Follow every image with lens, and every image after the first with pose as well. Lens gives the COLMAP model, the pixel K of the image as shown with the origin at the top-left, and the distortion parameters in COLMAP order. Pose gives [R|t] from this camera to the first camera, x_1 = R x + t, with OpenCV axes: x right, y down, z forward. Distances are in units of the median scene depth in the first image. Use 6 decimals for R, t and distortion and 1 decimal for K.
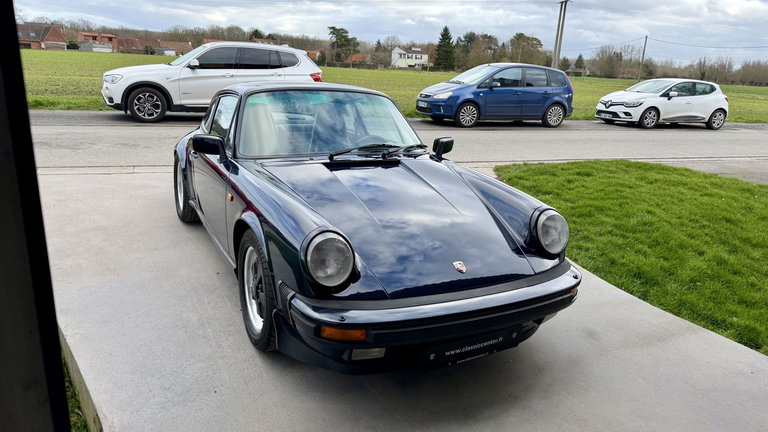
lens RADIAL K [[538.4, 0, 384.3], [0, 538.4, 215.5], [0, 0, 1]] dist [0.053924, -0.064500]
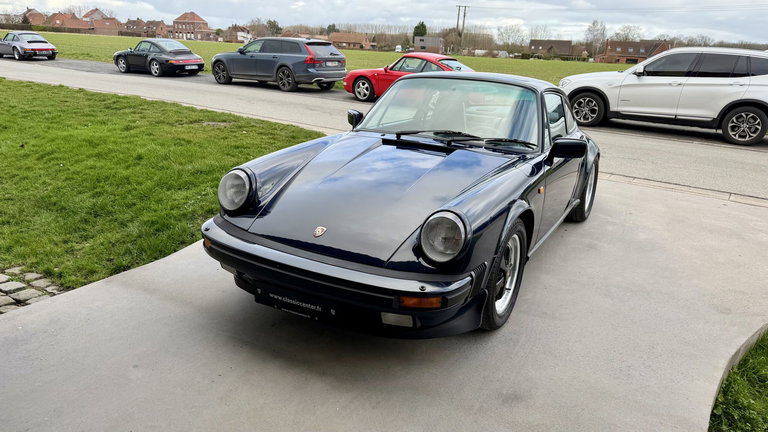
lens RADIAL K [[538.4, 0, 384.1], [0, 538.4, 217.0], [0, 0, 1]] dist [0.053924, -0.064500]
pose [[0.559063, 0.227168, -0.797398, 0.224631], [-0.245973, 0.963880, 0.102143, -0.015131], [0.791799, 0.139034, 0.594747, 0.099964]]
